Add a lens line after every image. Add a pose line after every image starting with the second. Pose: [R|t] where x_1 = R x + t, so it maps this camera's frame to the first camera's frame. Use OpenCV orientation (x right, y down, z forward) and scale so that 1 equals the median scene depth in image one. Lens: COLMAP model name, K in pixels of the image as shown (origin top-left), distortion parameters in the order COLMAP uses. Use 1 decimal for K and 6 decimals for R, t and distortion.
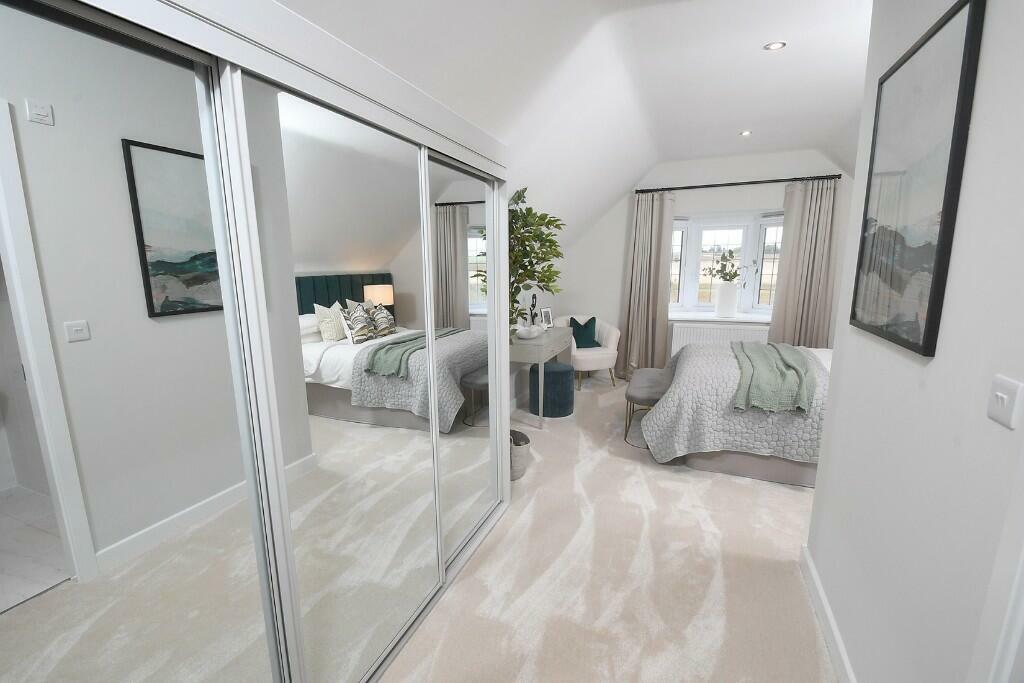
lens RADIAL K [[441.8, 0, 478.3], [0, 441.8, 351.5], [0, 0, 1]] dist [0.018984, -0.019369]
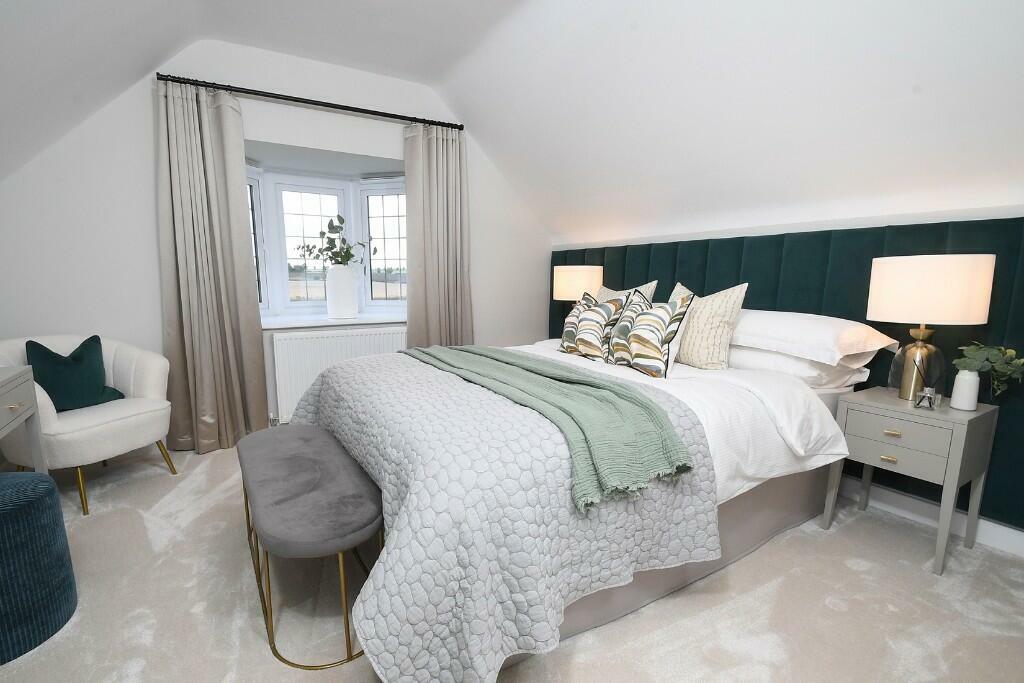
lens RADIAL K [[441.8, 0, 478.3], [0, 441.8, 351.5], [0, 0, 1]] dist [0.018984, -0.019369]
pose [[0.556151, -0.116231, 0.822914, 0.113717], [0.148576, 0.988126, 0.039154, -0.024220], [-0.817693, 0.100489, 0.566816, 0.462927]]
